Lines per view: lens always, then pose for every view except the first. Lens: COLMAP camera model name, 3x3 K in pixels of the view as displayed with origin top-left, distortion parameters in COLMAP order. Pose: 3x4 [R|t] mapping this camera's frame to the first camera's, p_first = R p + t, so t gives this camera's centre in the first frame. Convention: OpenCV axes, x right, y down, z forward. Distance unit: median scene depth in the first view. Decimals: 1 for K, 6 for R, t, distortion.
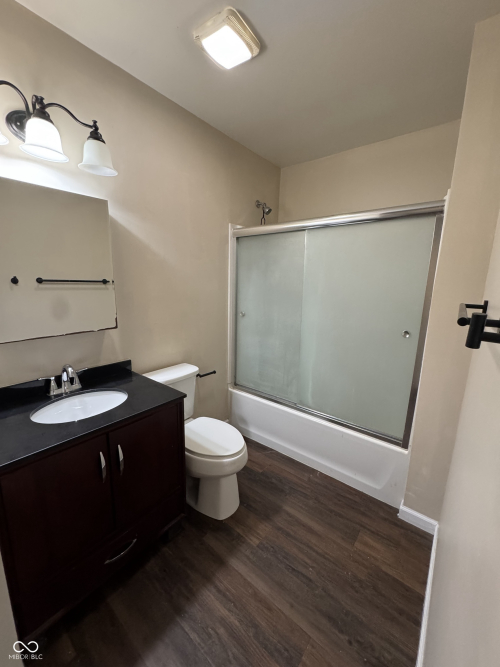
lens RADIAL K [[267.0, 0, 251.1], [0, 267.0, 333.3], [0, 0, 1]] dist [-0.003260, 0.000843]
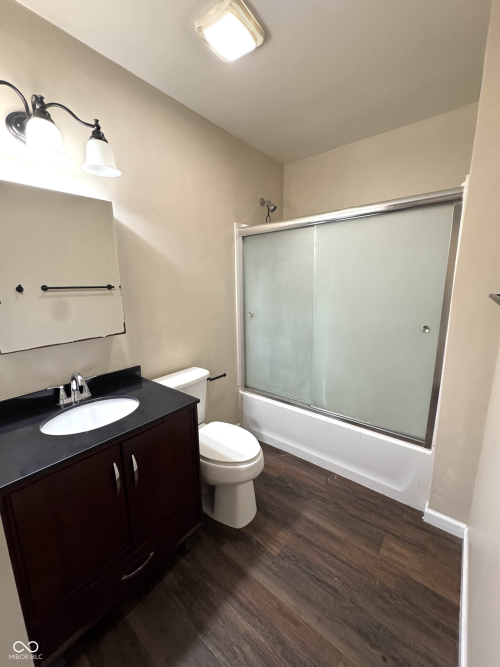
lens RADIAL K [[267.0, 0, 251.1], [0, 267.0, 333.3], [0, 0, 1]] dist [-0.003260, 0.000843]
pose [[0.999309, -0.034737, -0.013198, -0.032162], [0.034684, 0.999390, -0.004161, 0.000538], [0.013334, 0.003701, 0.999904, 0.034866]]
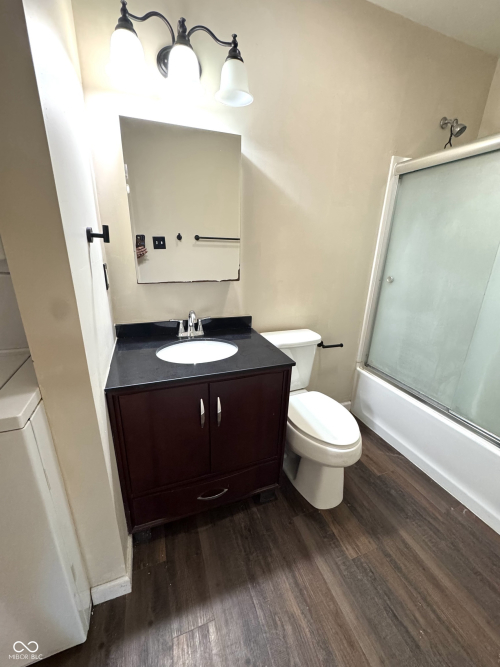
lens RADIAL K [[267.0, 0, 251.1], [0, 267.0, 333.3], [0, 0, 1]] dist [-0.003260, 0.000843]
pose [[0.858951, 0.166209, -0.484333, 0.034074], [-0.109989, 0.983664, 0.142502, 0.024582], [0.500106, -0.069131, 0.863200, 0.170022]]
